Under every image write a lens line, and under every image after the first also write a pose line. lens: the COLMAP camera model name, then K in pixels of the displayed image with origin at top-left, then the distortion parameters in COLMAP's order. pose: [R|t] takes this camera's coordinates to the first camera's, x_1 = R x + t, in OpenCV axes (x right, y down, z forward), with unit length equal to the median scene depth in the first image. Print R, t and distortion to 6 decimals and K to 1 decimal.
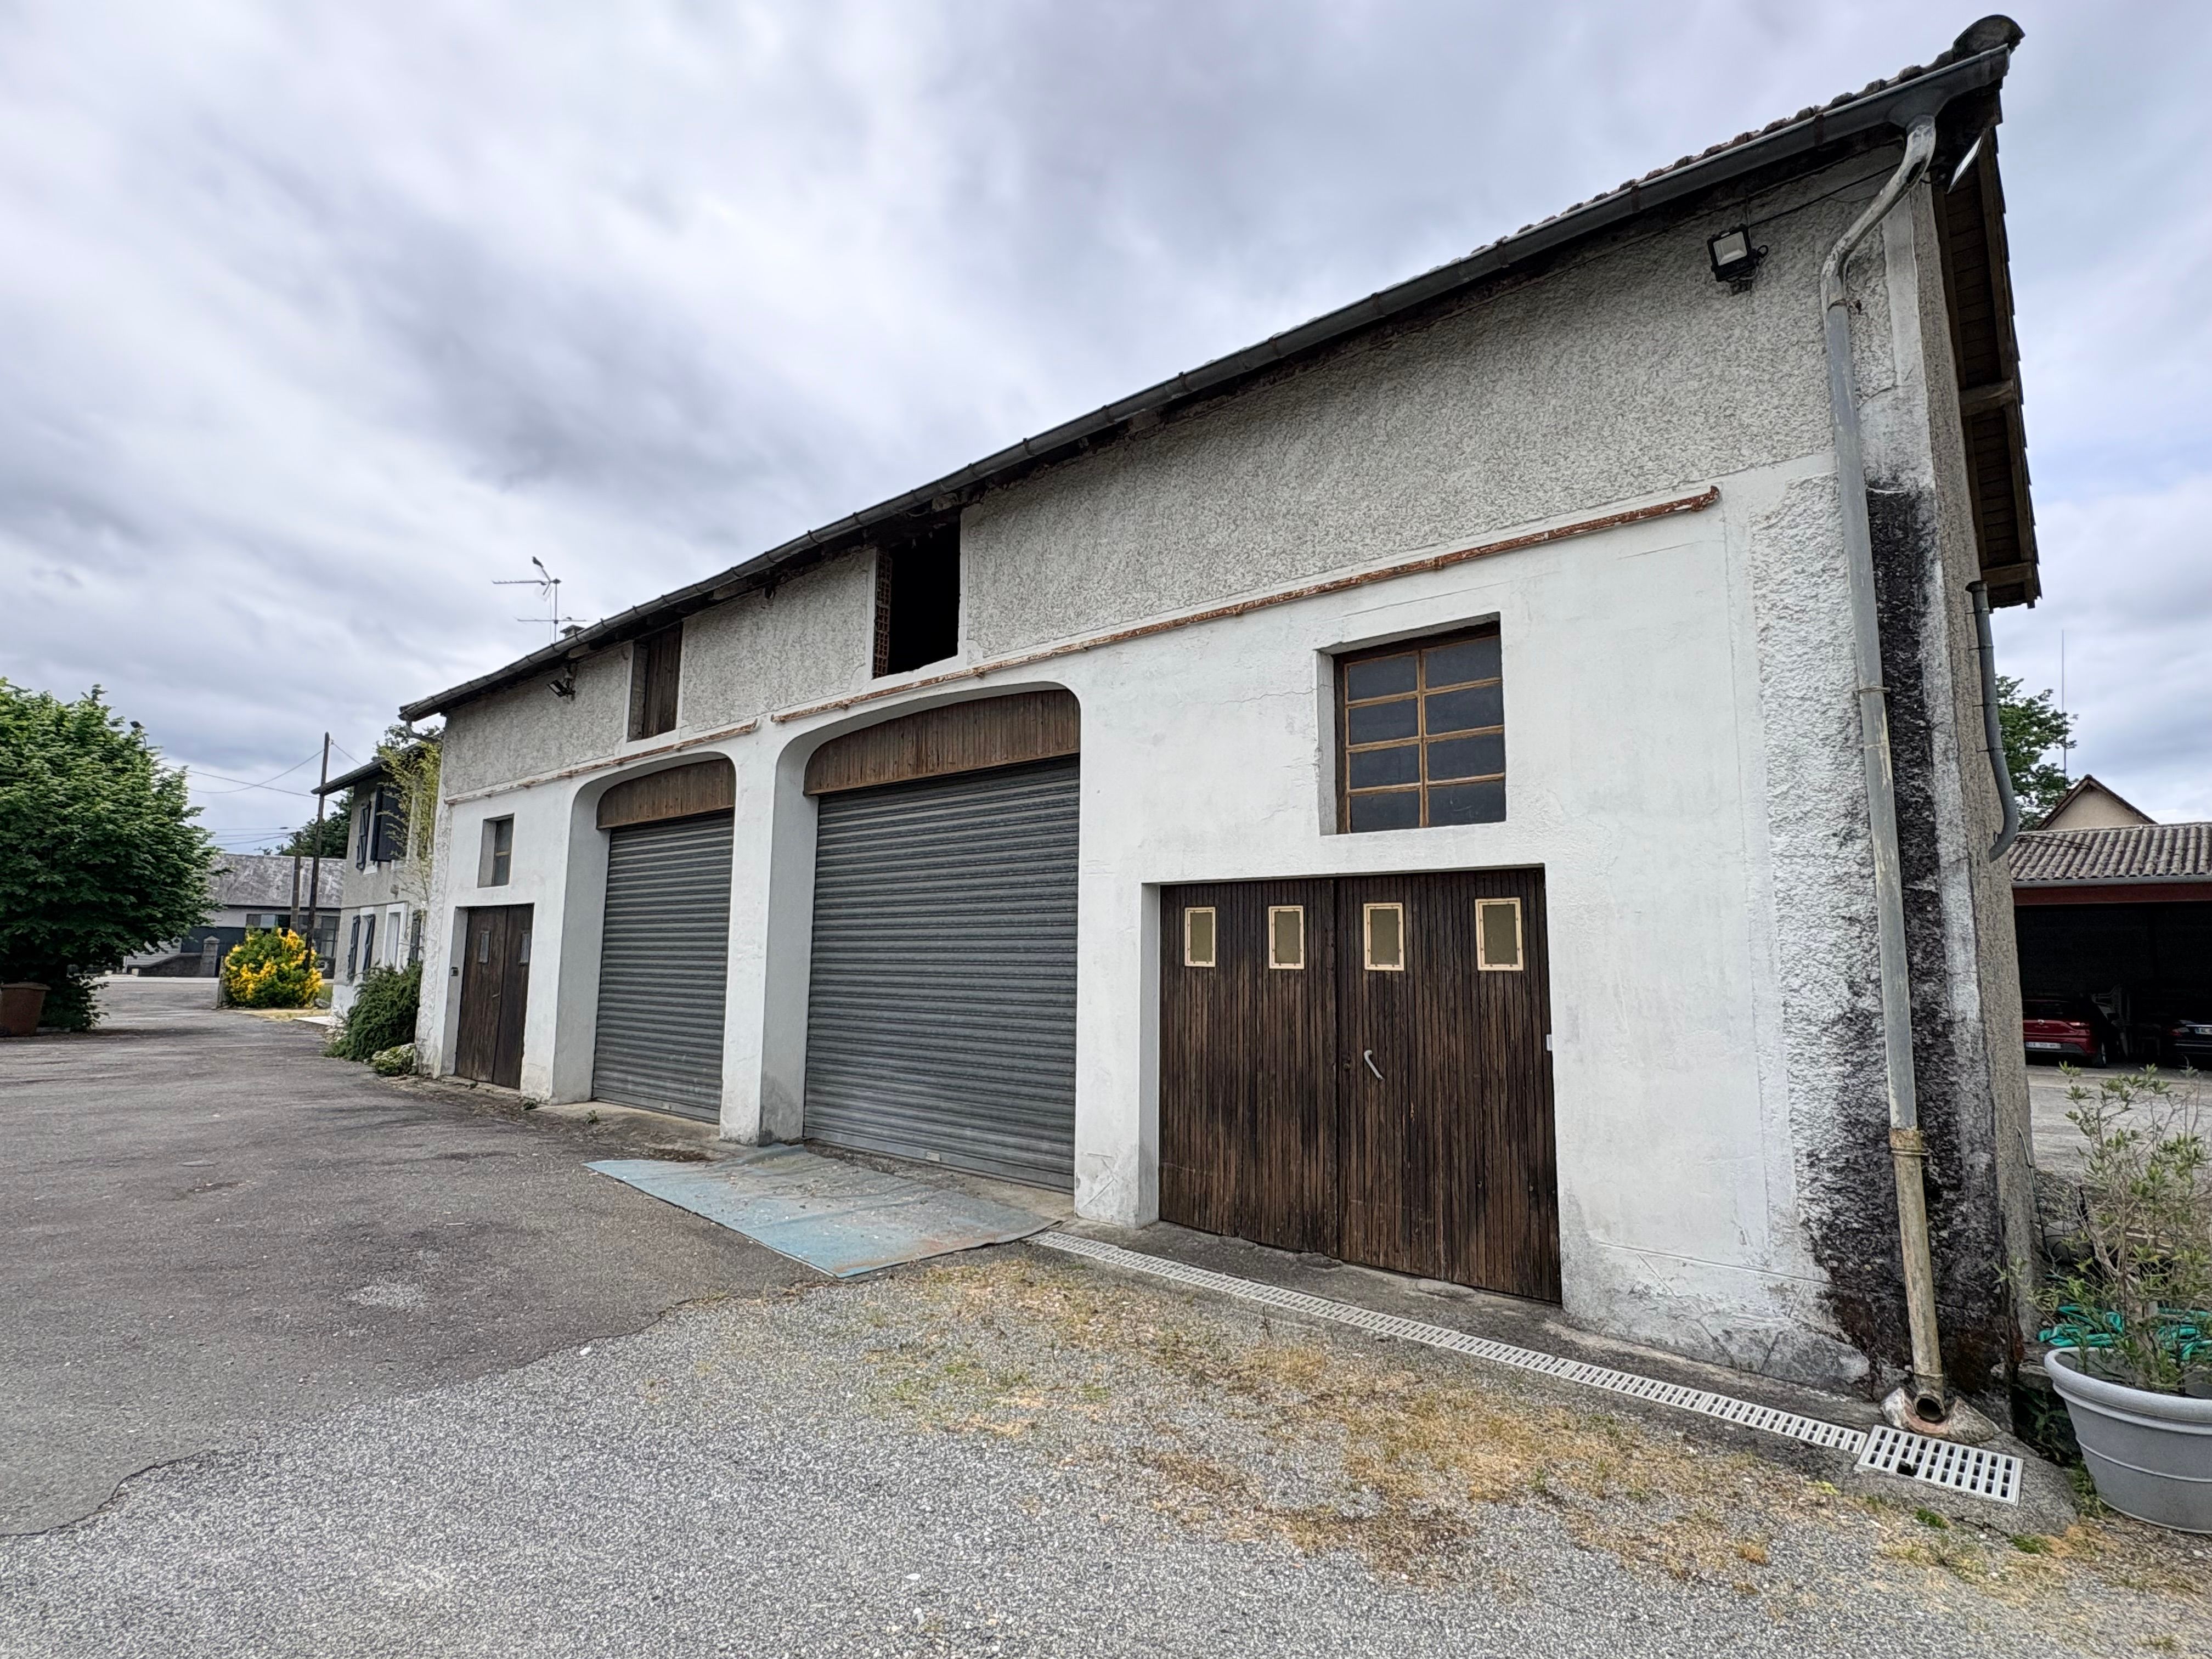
lens RADIAL K [[1129.5, 0, 1097.3], [0, 1129.5, 826.0], [0, 0, 1]] dist [0.002501, 0.001222]
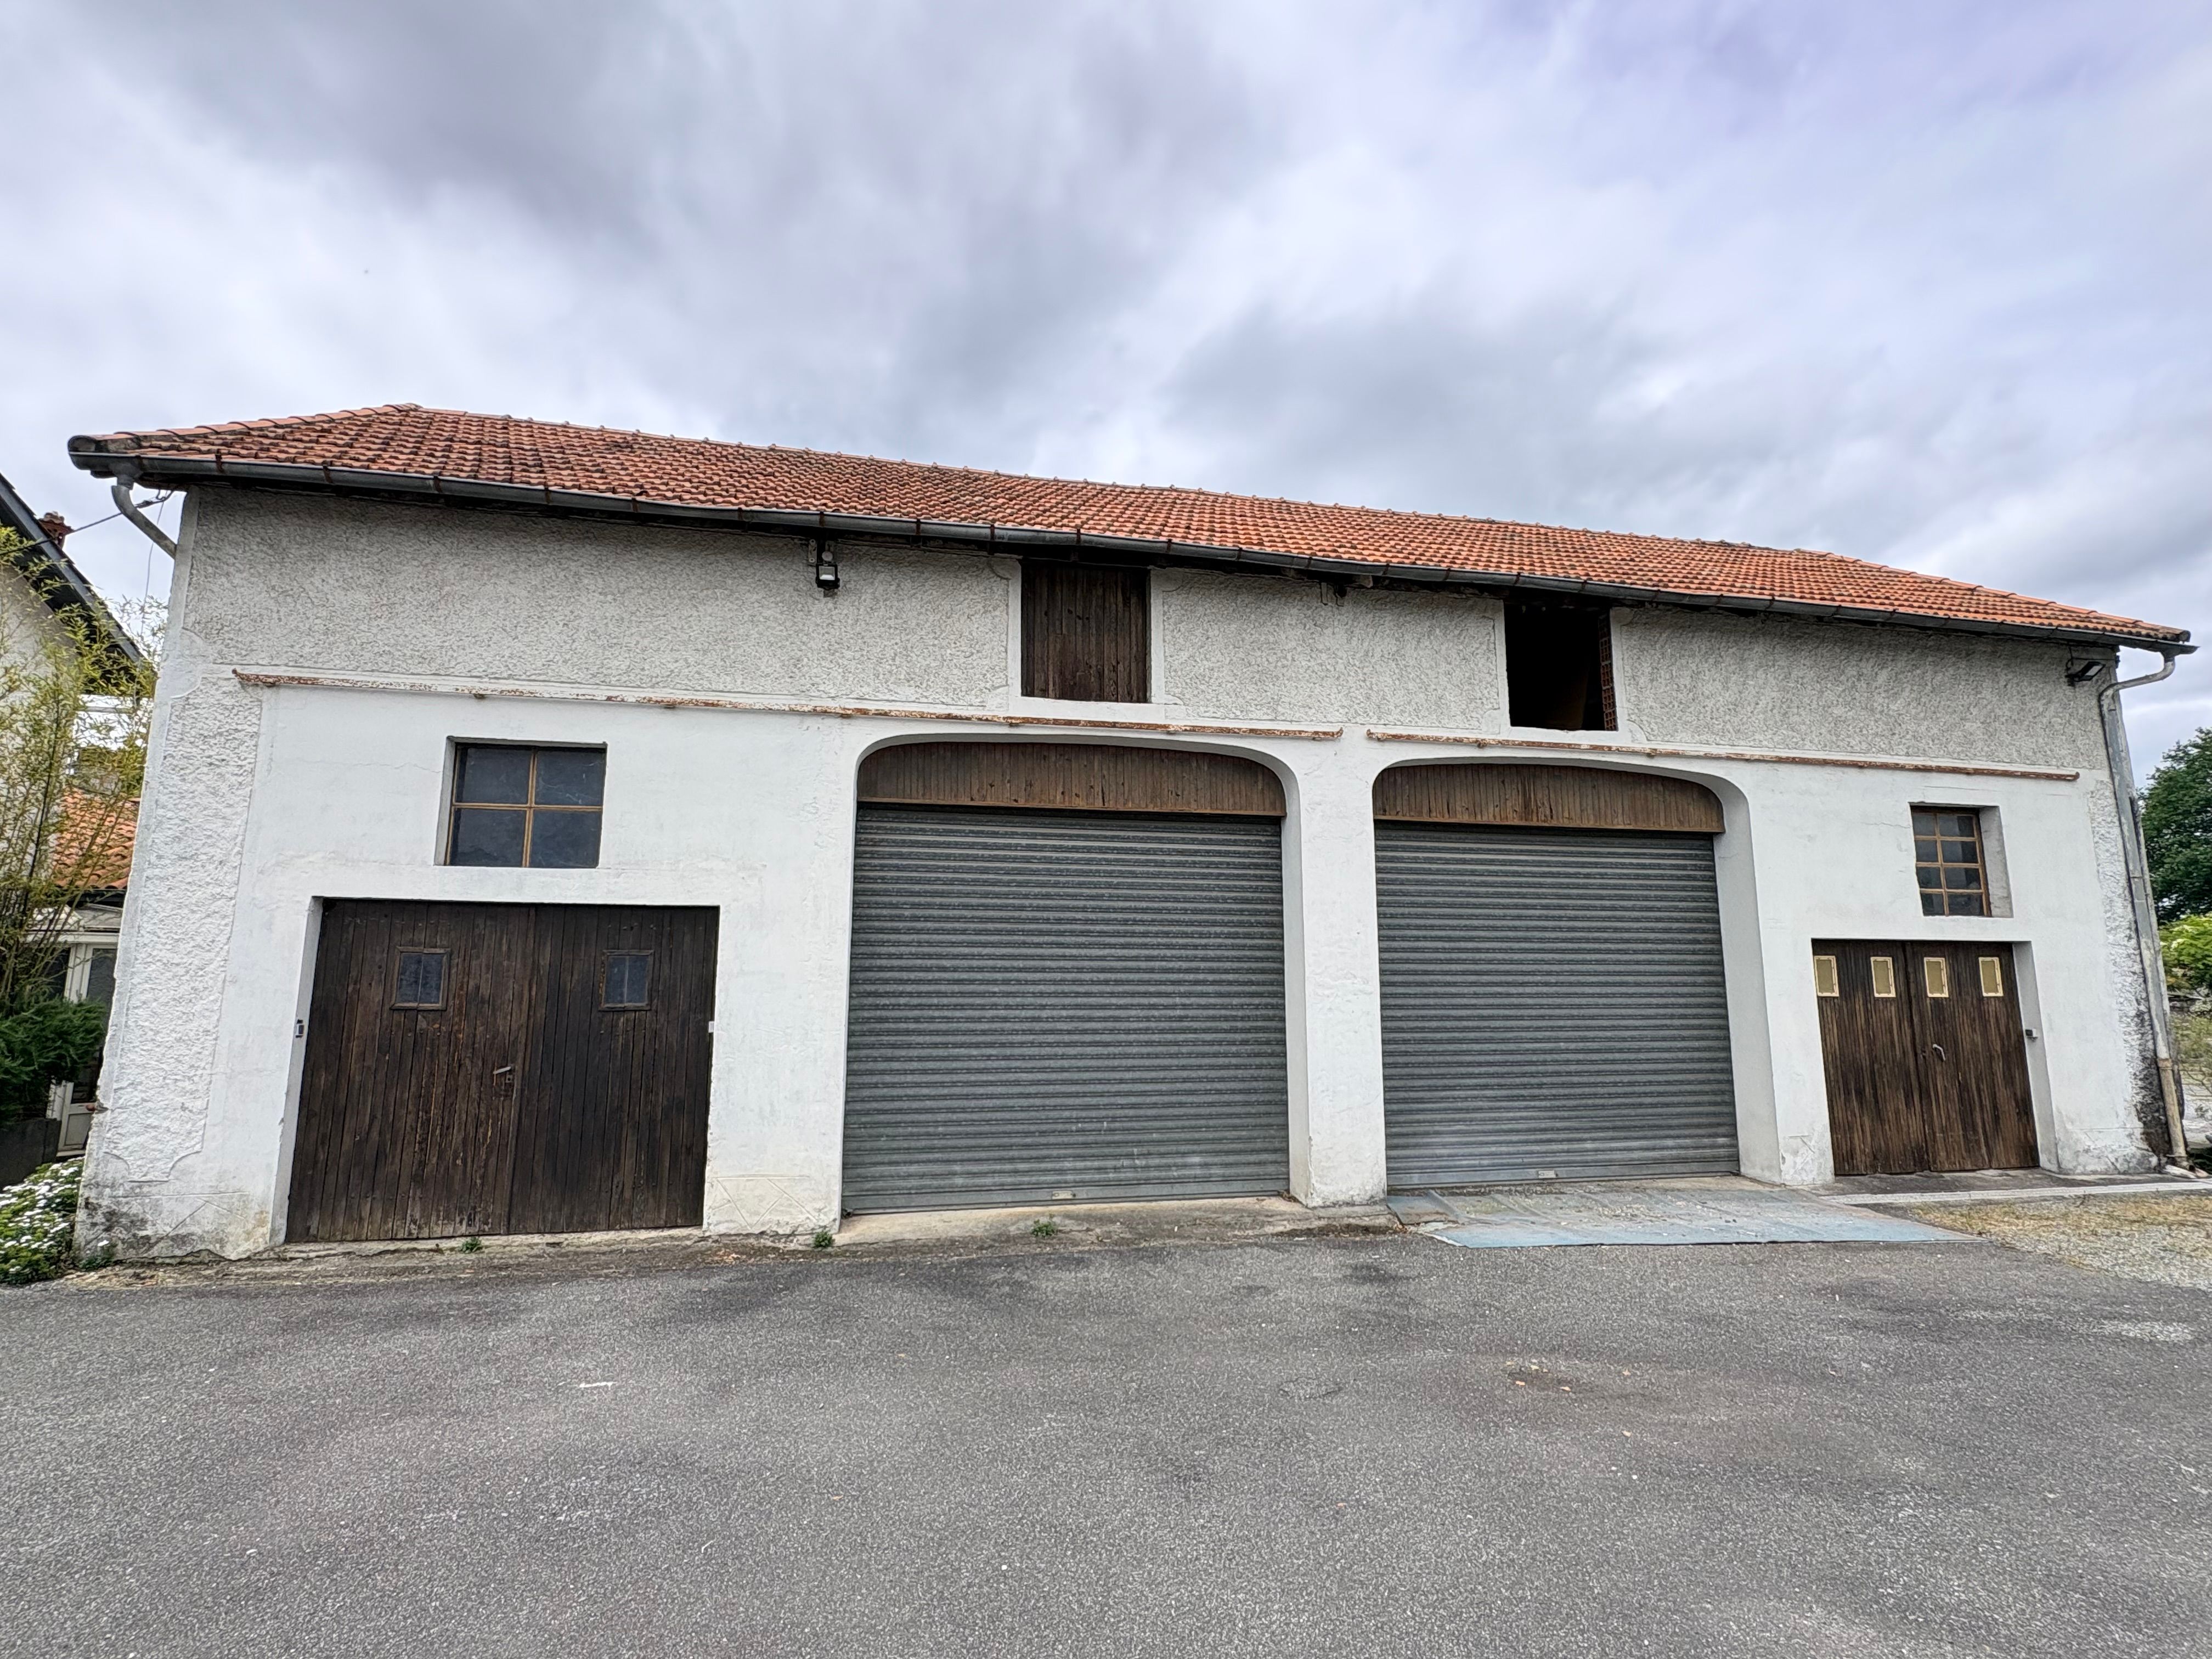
lens RADIAL K [[1049.0, 0, 1116.4], [0, 1049.0, 830.5], [0, 0, 1]] dist [0.001867, 0.000276]
pose [[0.580742, 0.111286, 0.806445, -1.273450], [-0.091802, 0.993246, -0.070955, 0.074592], [-0.808895, -0.032826, 0.587036, 0.771301]]
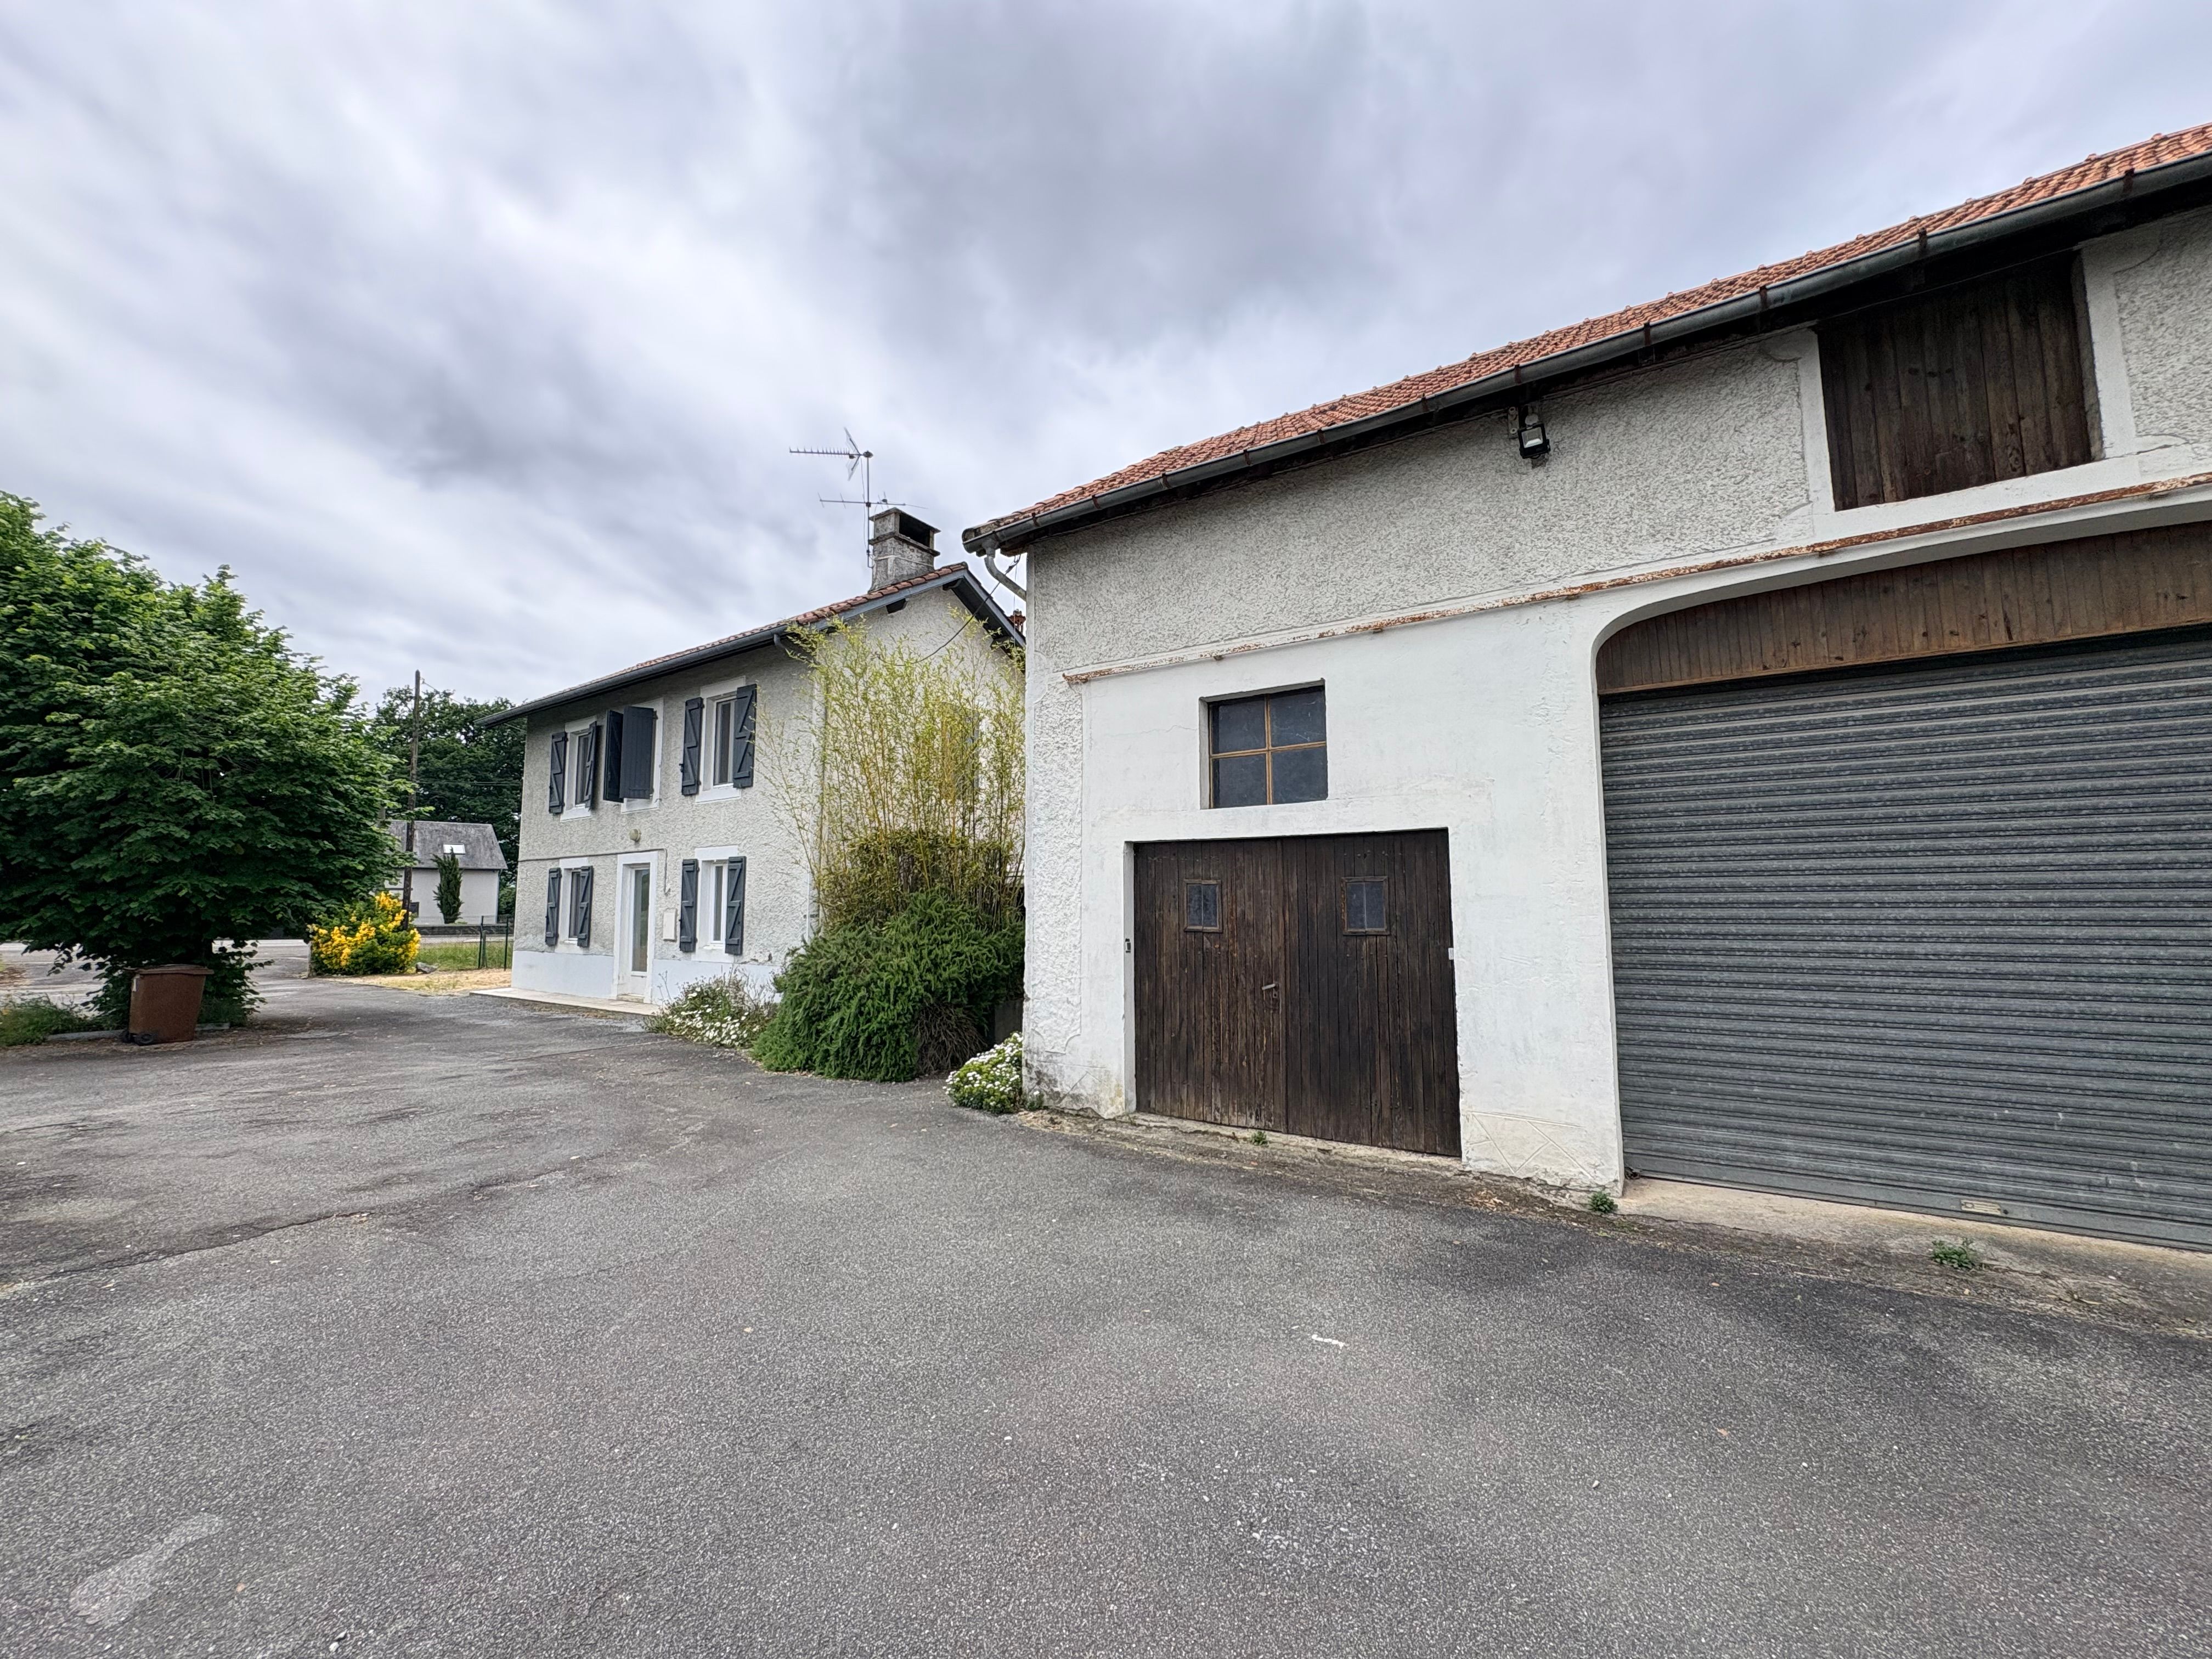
lens RADIAL K [[880.4, 0, 1098.6], [0, 880.4, 831.5], [0, 0, 1]] dist [-0.001792, 0.000443]
pose [[0.987322, 0.001636, 0.158720, -1.138915], [-0.006379, 0.999548, 0.029374, 0.089588], [-0.158600, -0.030014, 0.986887, 0.903975]]
